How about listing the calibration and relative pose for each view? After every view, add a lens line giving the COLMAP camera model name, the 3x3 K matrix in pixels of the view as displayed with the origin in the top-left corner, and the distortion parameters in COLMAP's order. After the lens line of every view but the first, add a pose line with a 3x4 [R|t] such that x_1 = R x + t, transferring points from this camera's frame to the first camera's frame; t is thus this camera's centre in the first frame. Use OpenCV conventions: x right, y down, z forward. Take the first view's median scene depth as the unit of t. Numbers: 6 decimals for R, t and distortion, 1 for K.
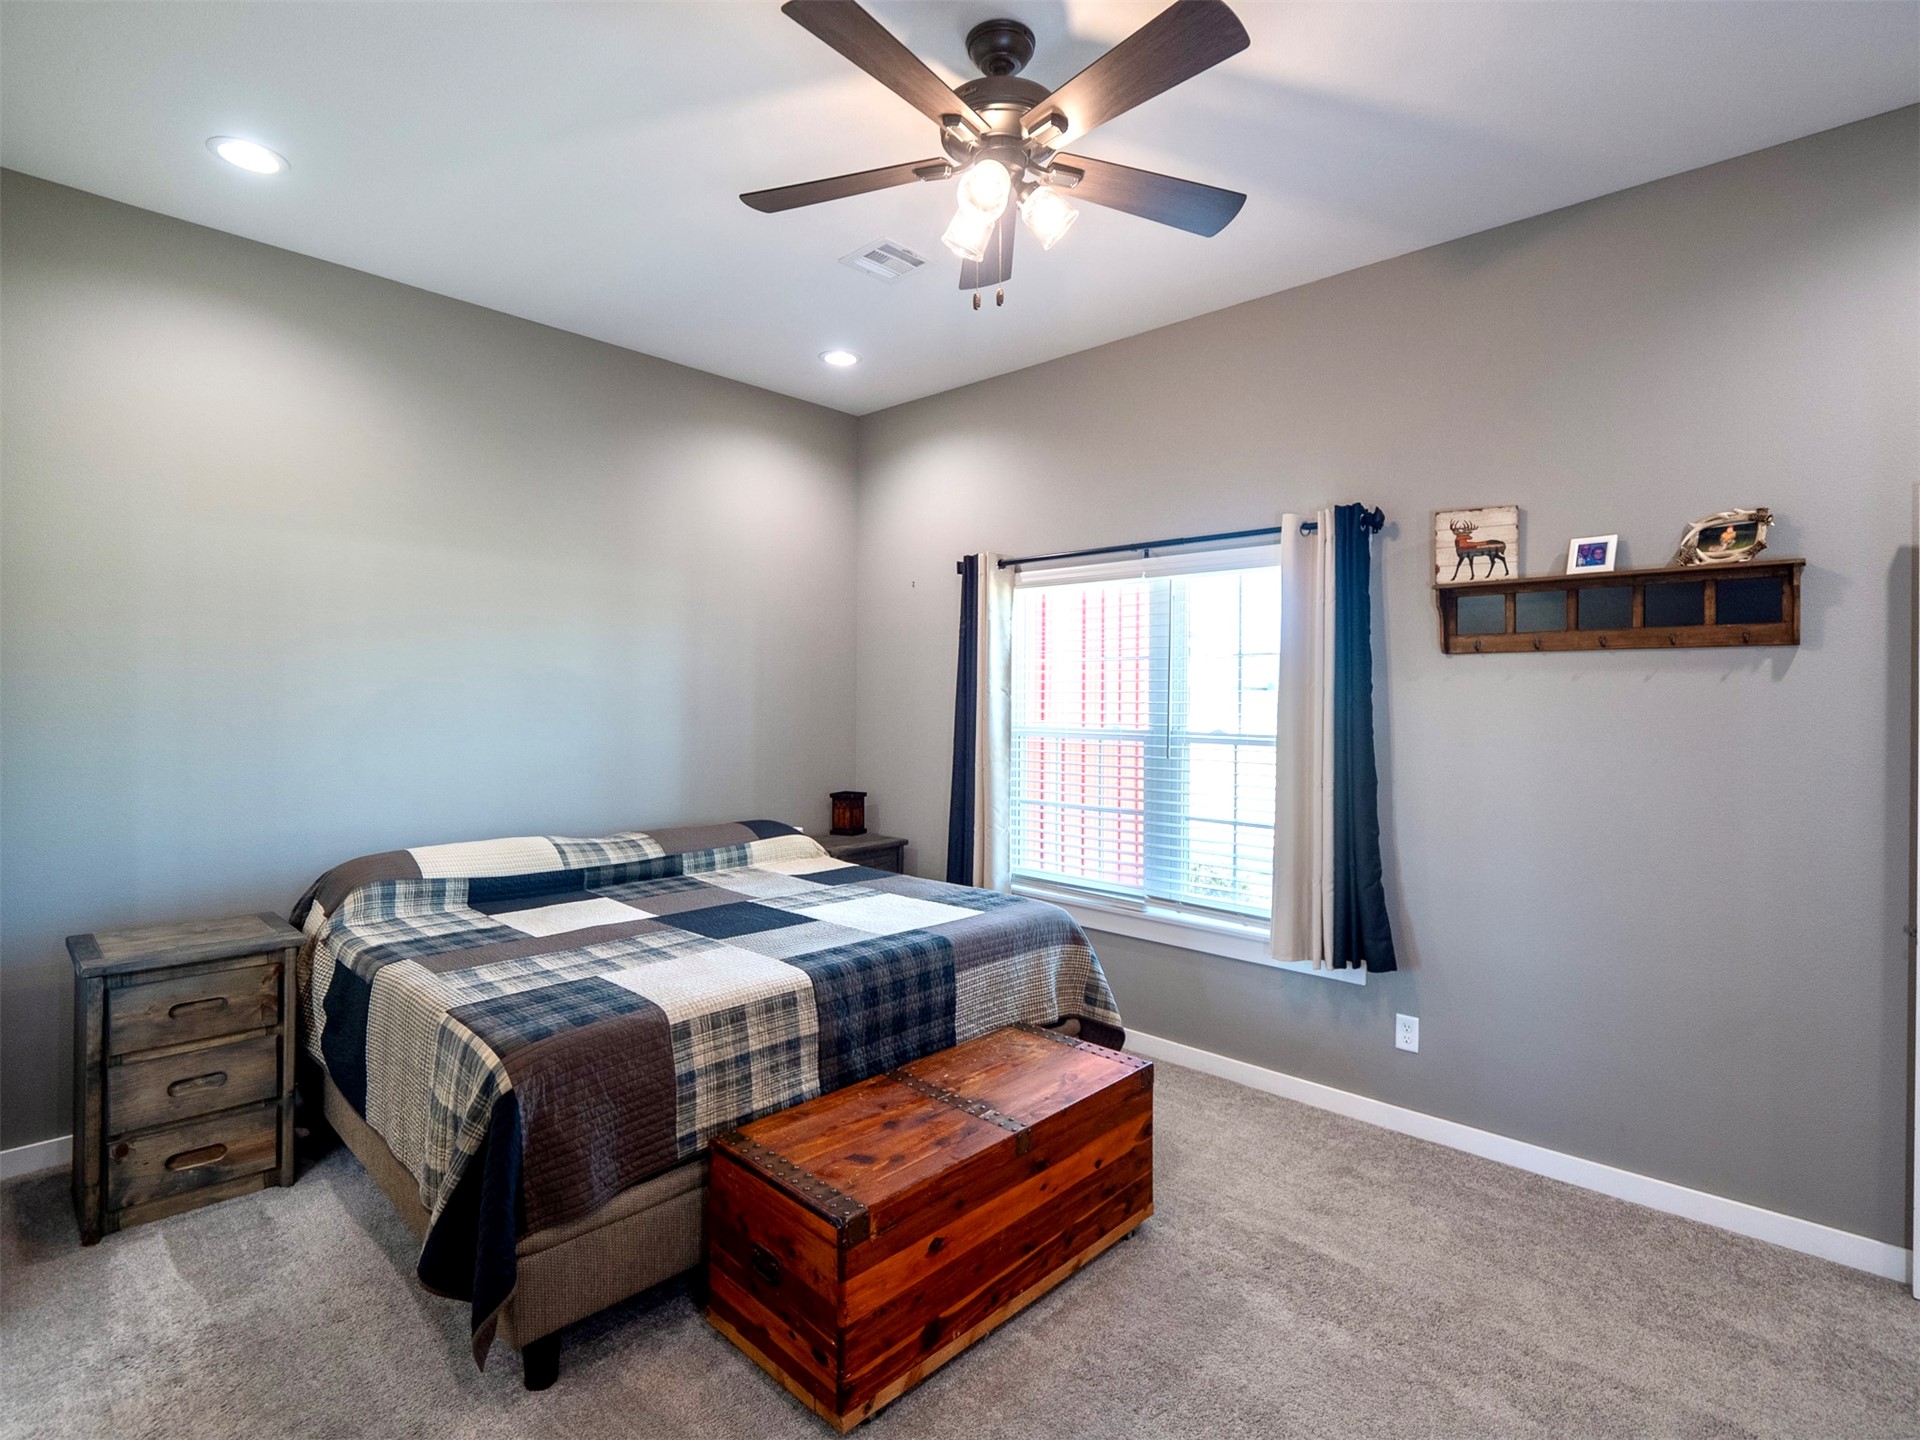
lens RADIAL K [[950.4, 0, 985.5], [0, 950.4, 703.9], [0, 0, 1]] dist [-0.009434, -0.001222]
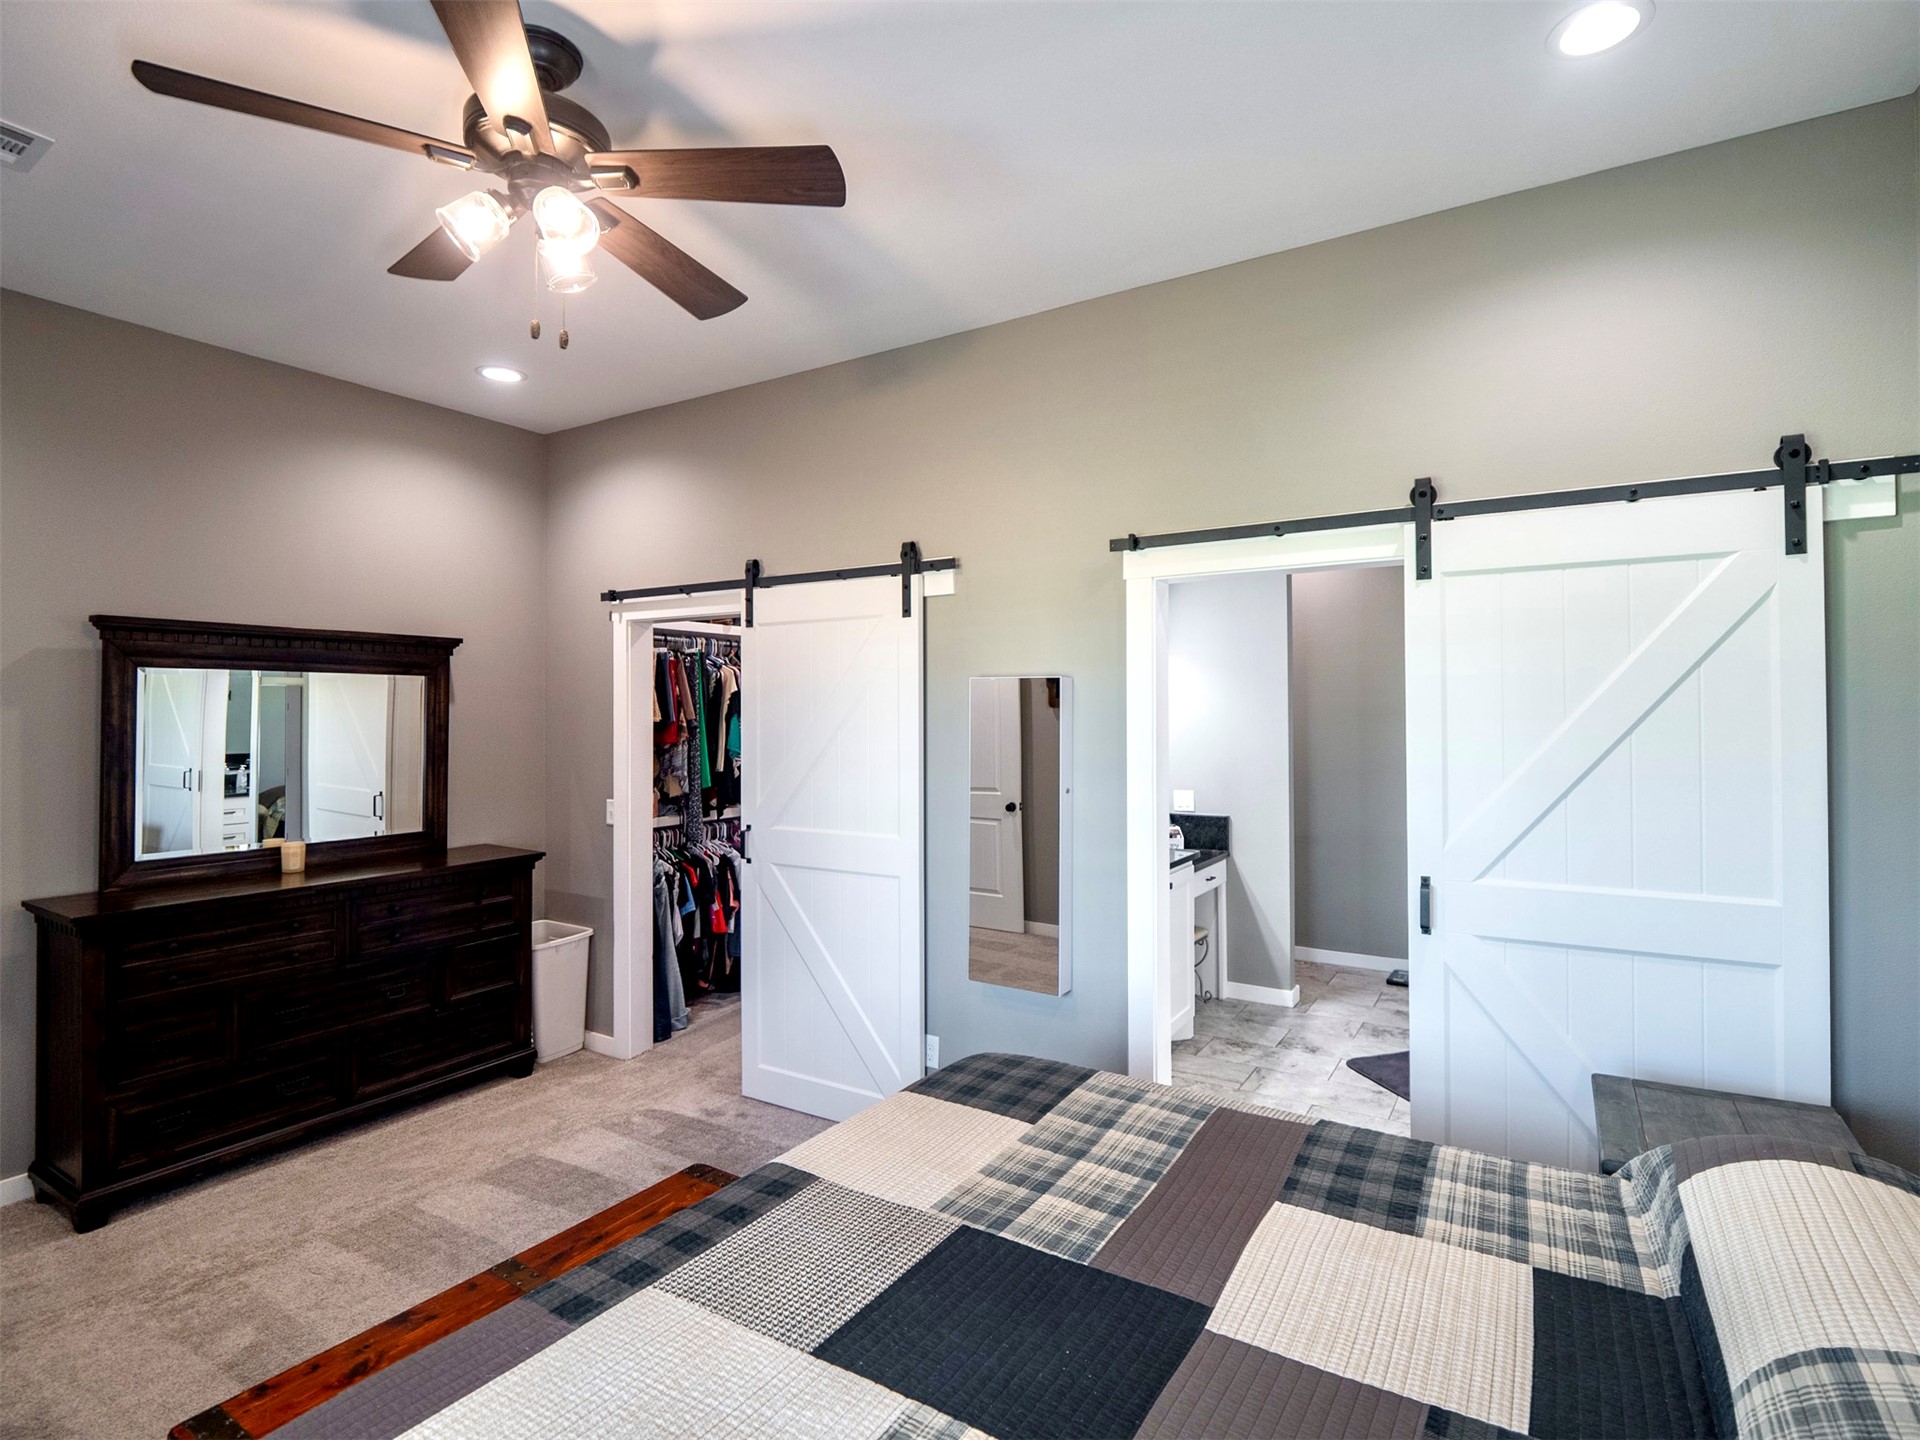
lens RADIAL K [[950.4, 0, 985.5], [0, 950.4, 703.9], [0, 0, 1]] dist [-0.009434, -0.001222]
pose [[-0.978037, -0.010954, -0.208143, -0.169451], [-0.008140, 0.999864, -0.014372, -0.052257], [0.208272, -0.012363, -0.977993, 1.542510]]
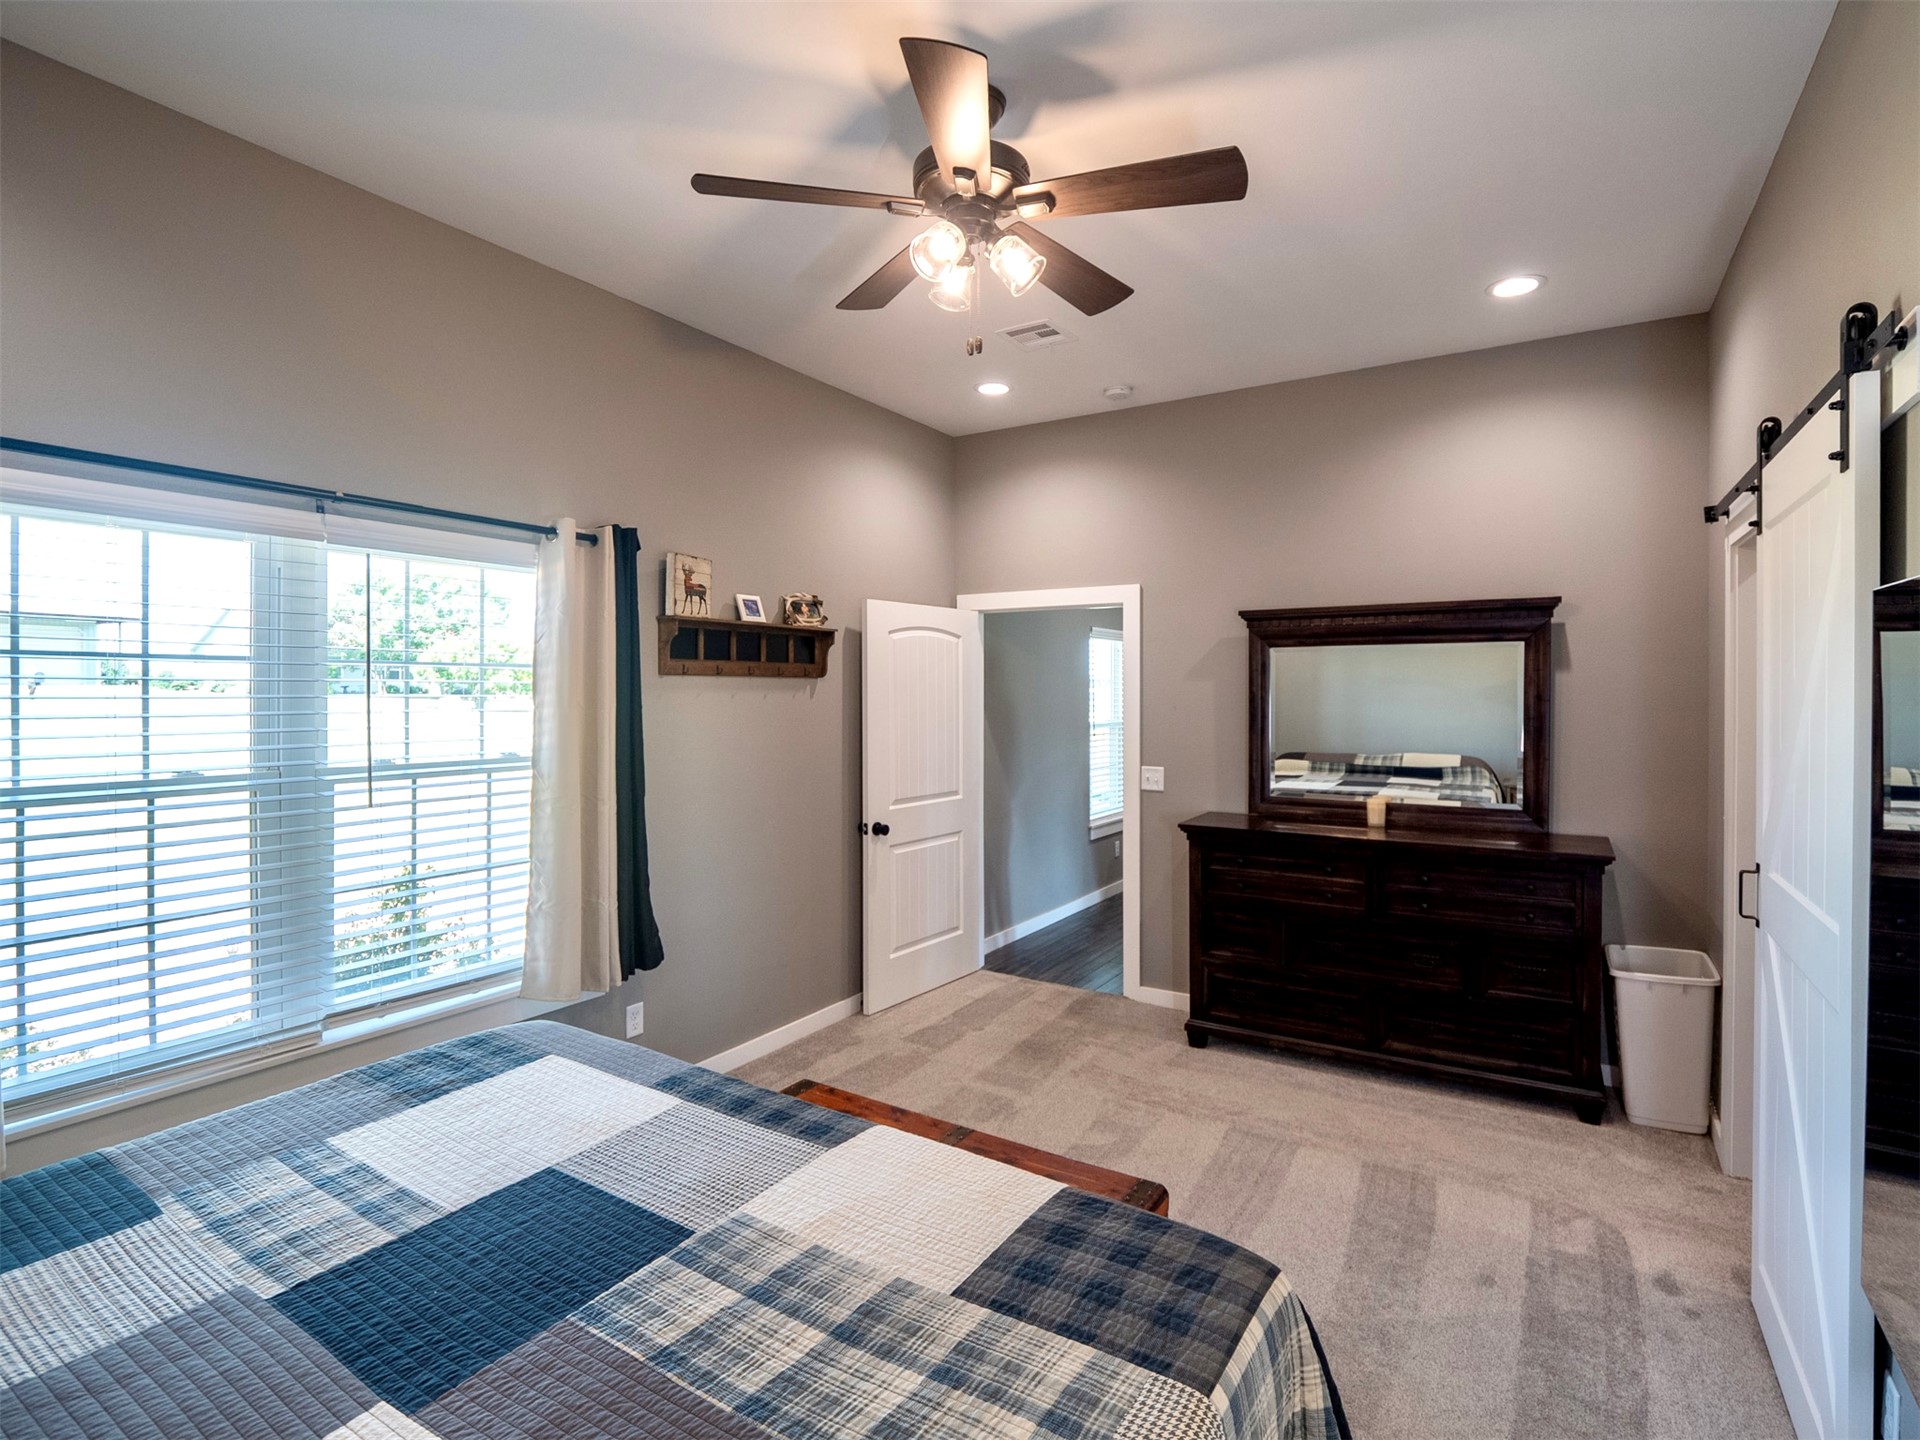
lens RADIAL K [[950.4, 0, 985.5], [0, 950.4, 703.9], [0, 0, 1]] dist [-0.009434, -0.001222]
pose [[-0.195156, -0.024157, 0.980475, -0.801274], [-0.002113, 0.999705, 0.024210, -0.051008], [-0.980770, 0.002653, -0.195149, 0.934381]]
